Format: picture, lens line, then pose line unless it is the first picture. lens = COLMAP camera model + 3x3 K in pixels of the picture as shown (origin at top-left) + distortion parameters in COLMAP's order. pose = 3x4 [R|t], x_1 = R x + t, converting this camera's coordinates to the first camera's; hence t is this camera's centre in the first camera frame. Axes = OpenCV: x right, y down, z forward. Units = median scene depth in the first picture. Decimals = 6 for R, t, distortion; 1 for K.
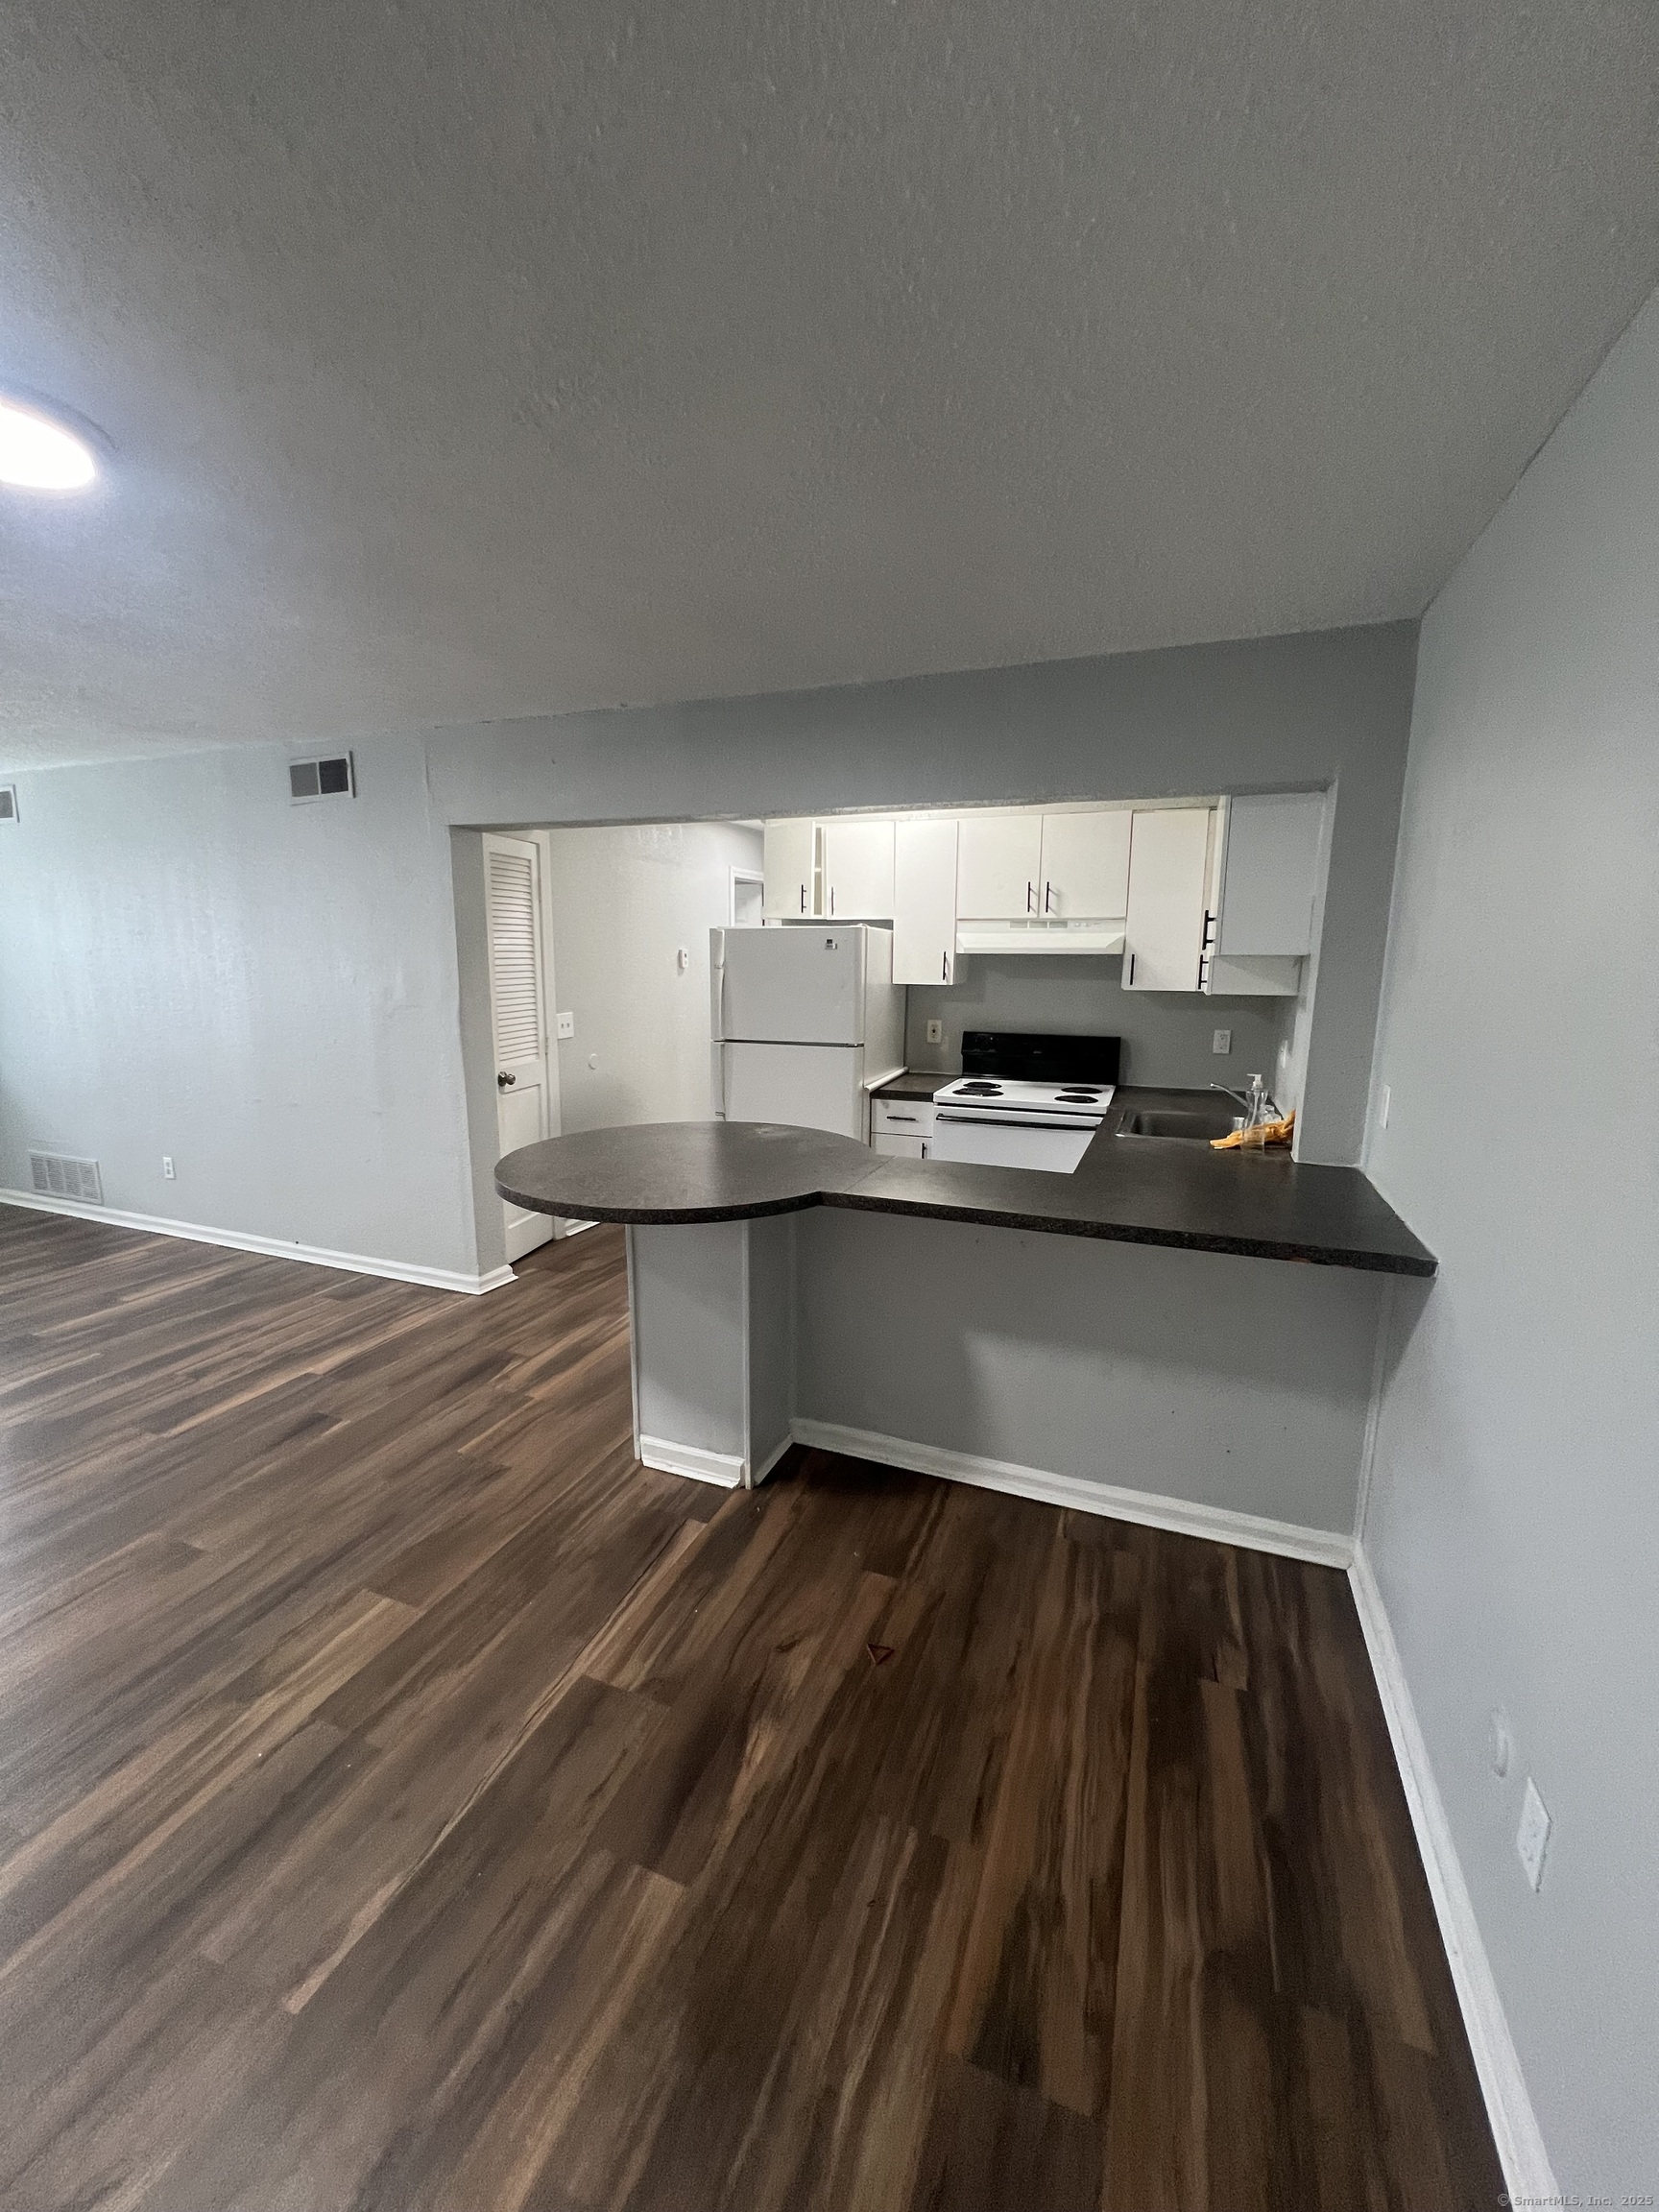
lens RADIAL K [[881.5, 0, 826.9], [0, 881.5, 1107.1], [0, 0, 1]] dist [0.000340, 0.000194]
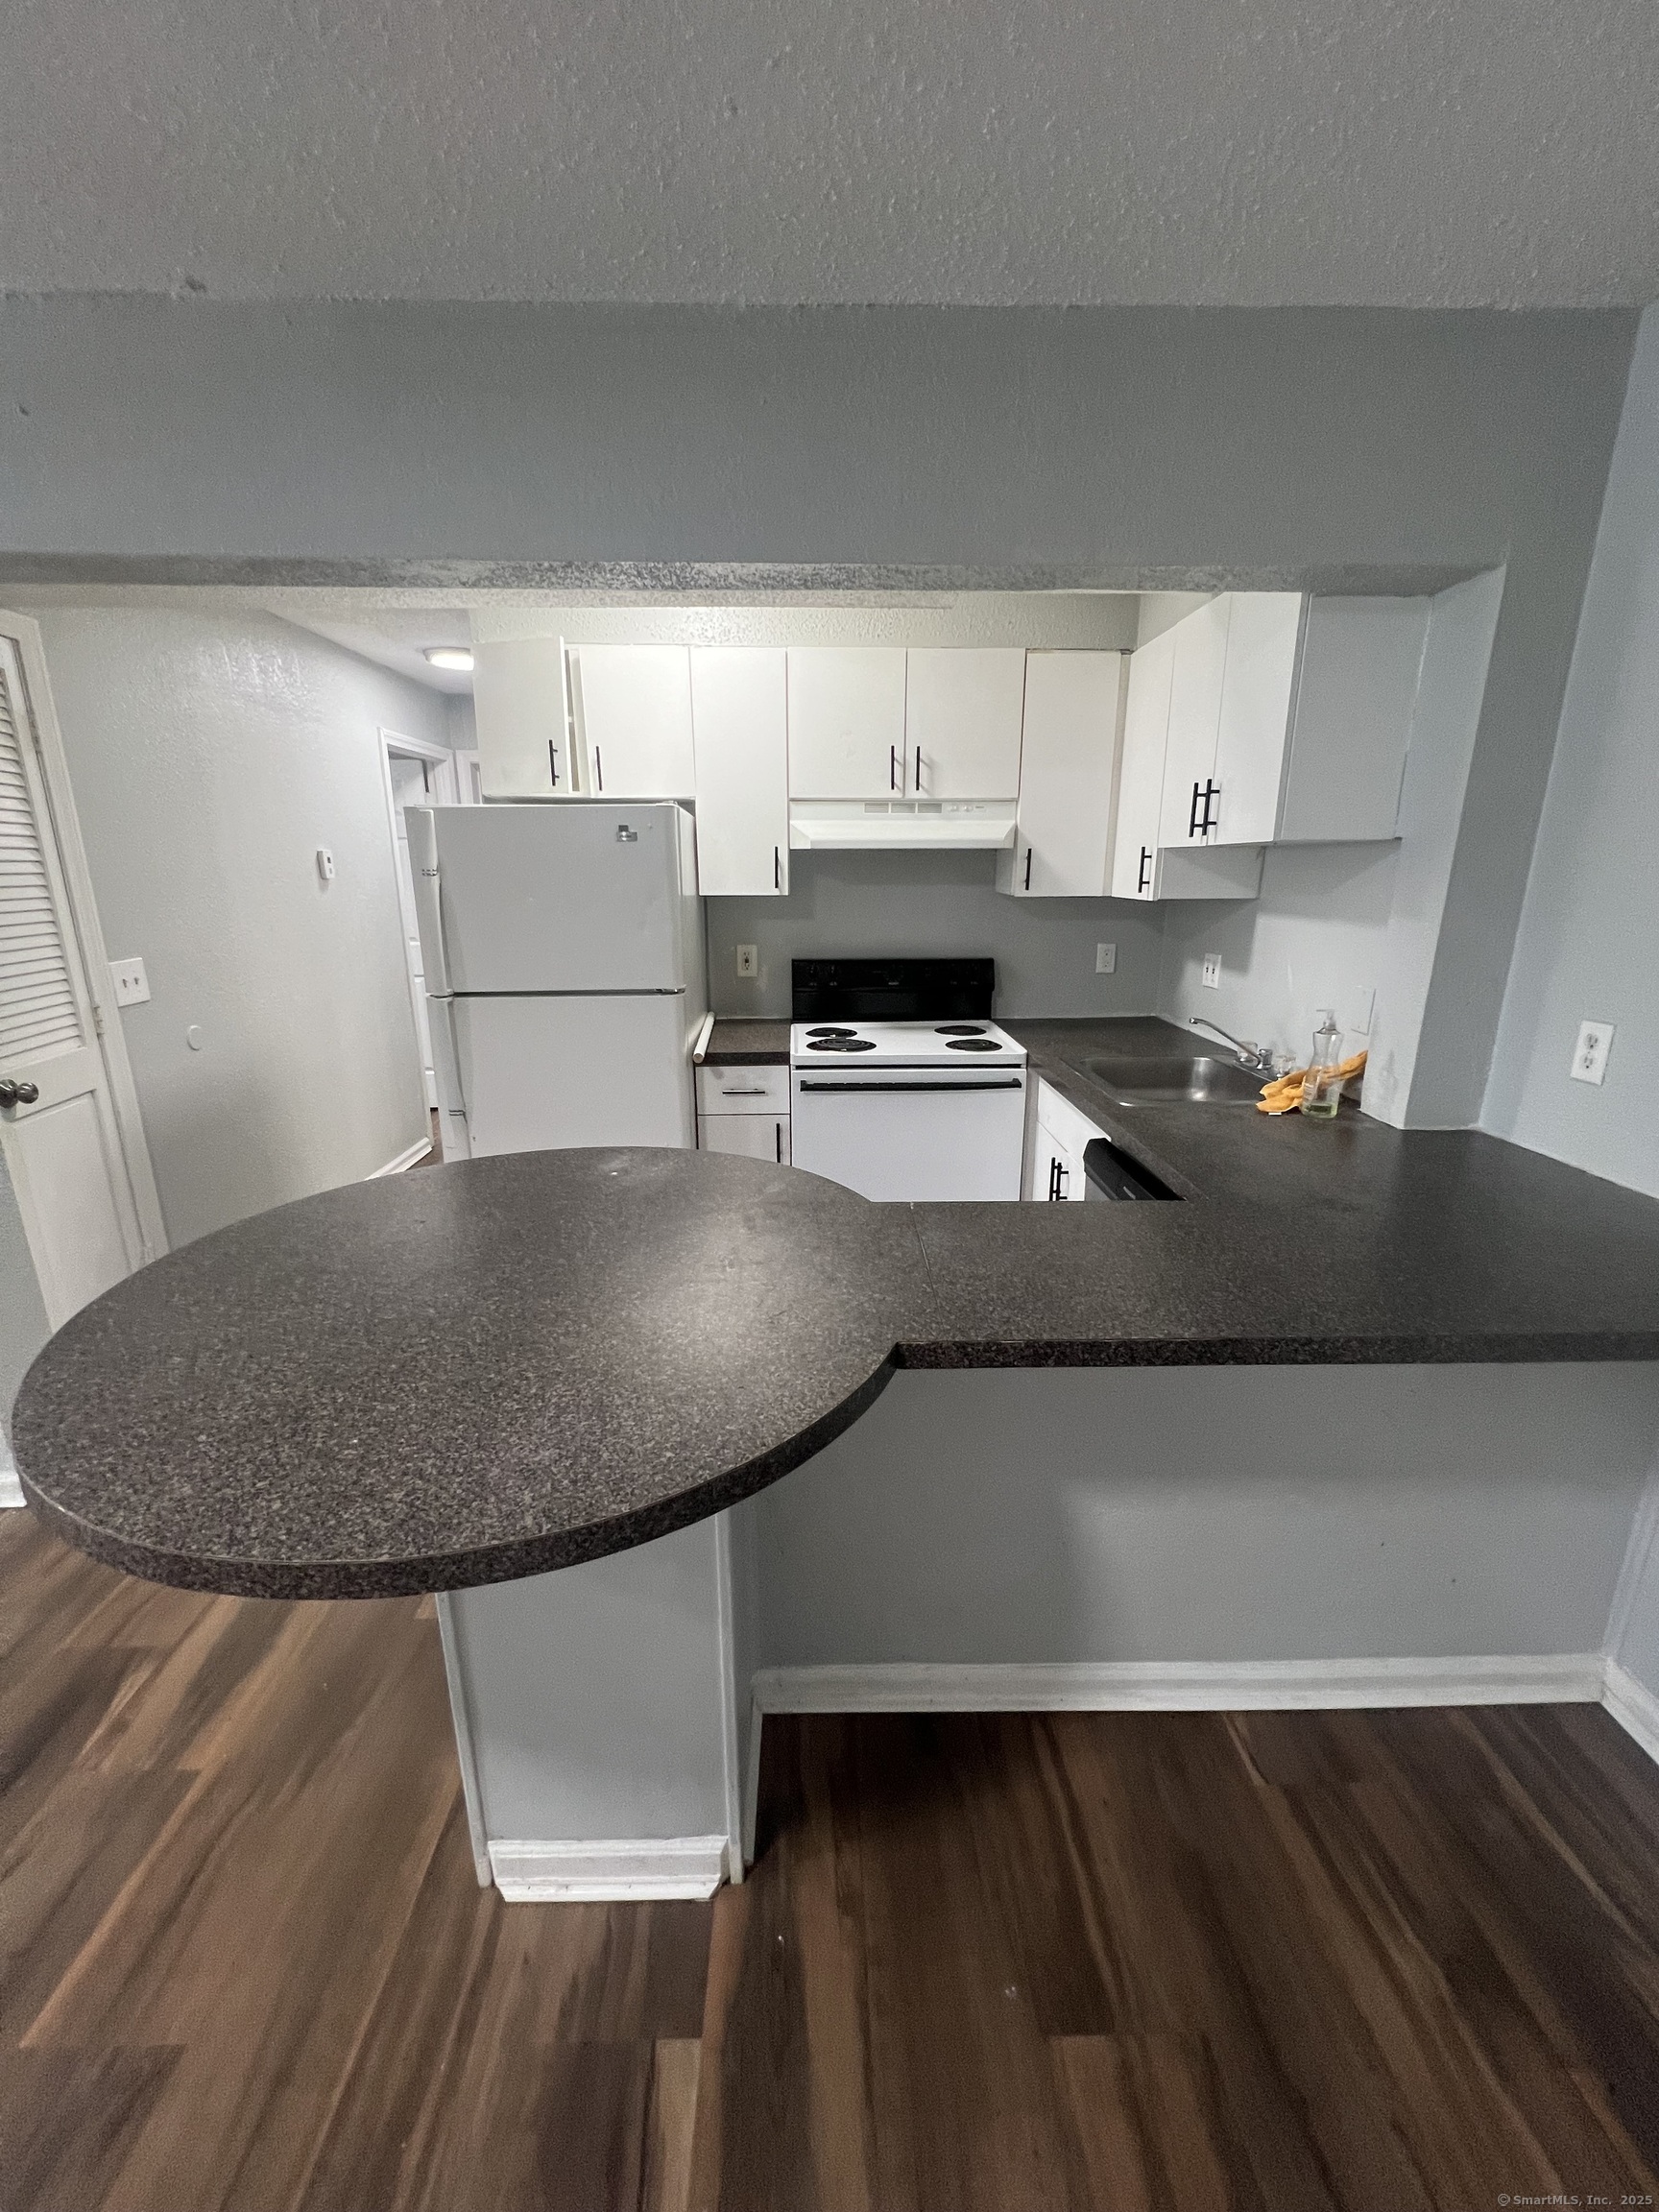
lens RADIAL K [[881.5, 0, 826.9], [0, 881.5, 1107.1], [0, 0, 1]] dist [0.000340, 0.000194]
pose [[0.922206, -0.110134, 0.370683, -0.143947], [0.074659, 0.991259, 0.108775, -0.058021], [-0.379423, -0.072638, 0.922368, 0.419028]]
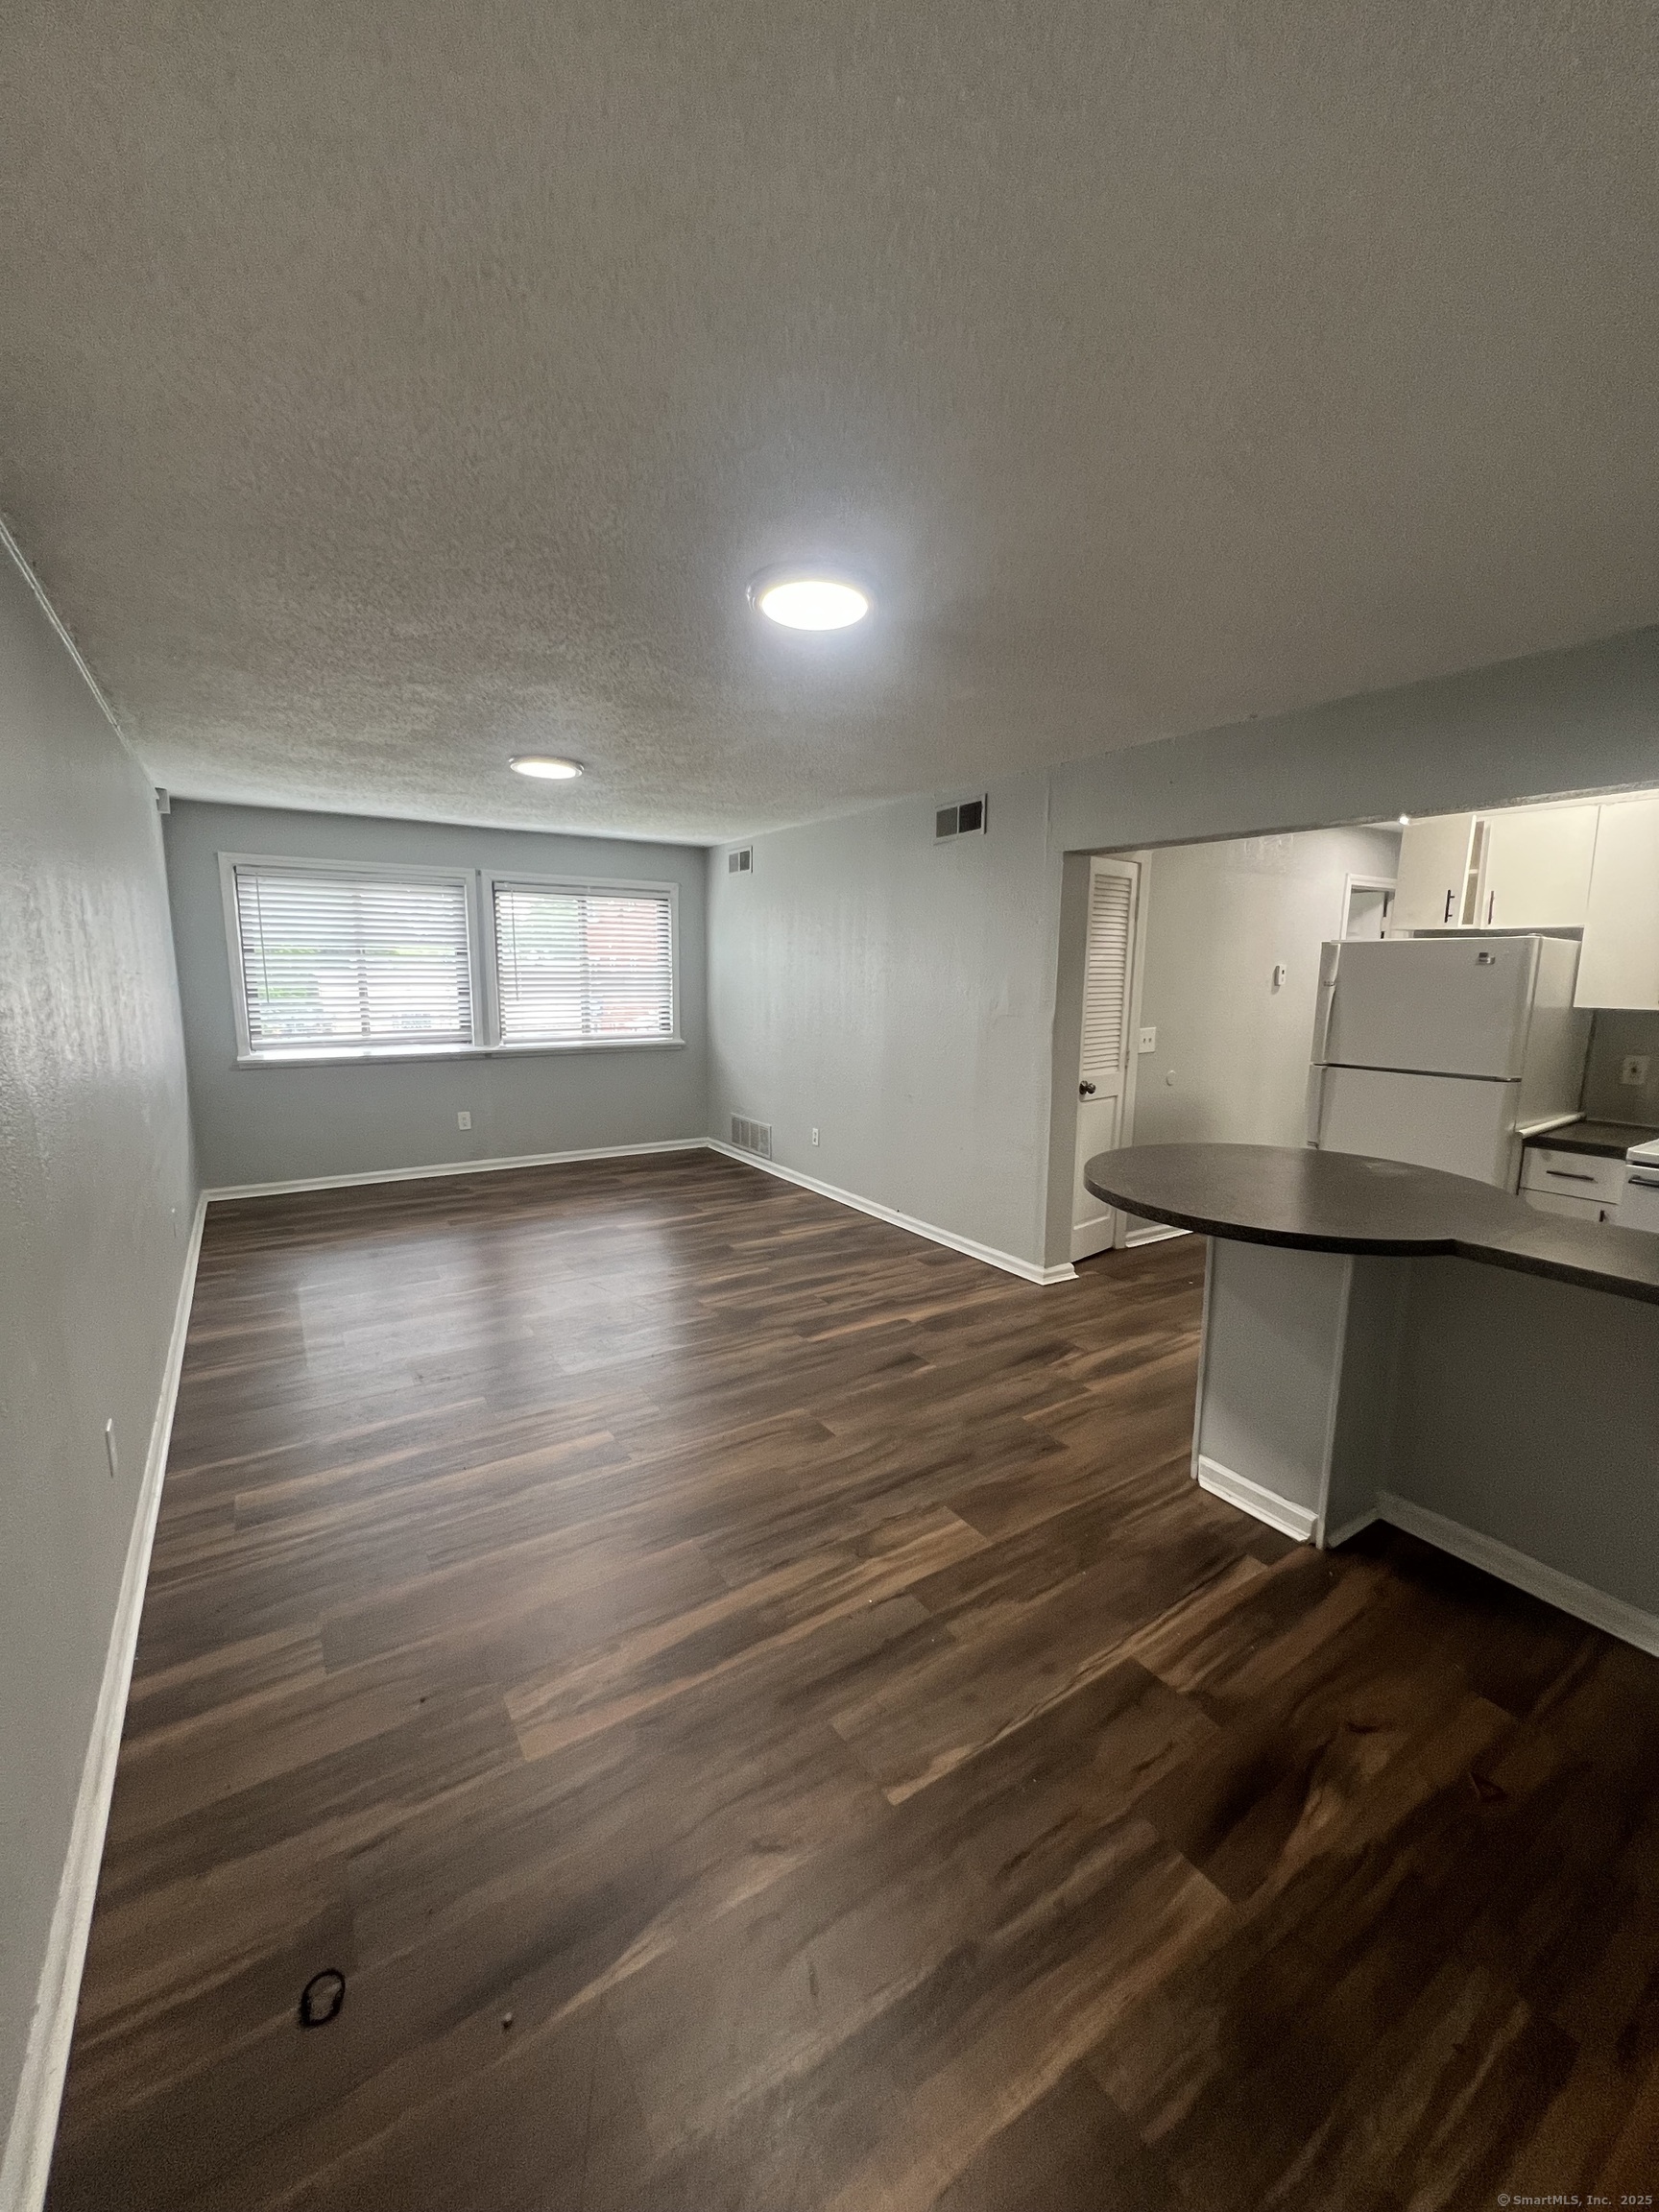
lens RADIAL K [[881.5, 0, 826.9], [0, 881.5, 1107.1], [0, 0, 1]] dist [0.000340, 0.000194]
pose [[0.817956, 0.090521, -0.568115, -0.022546], [-0.101522, 0.994757, 0.012333, 0.012390], [0.566252, 0.047589, 0.822857, -0.054490]]
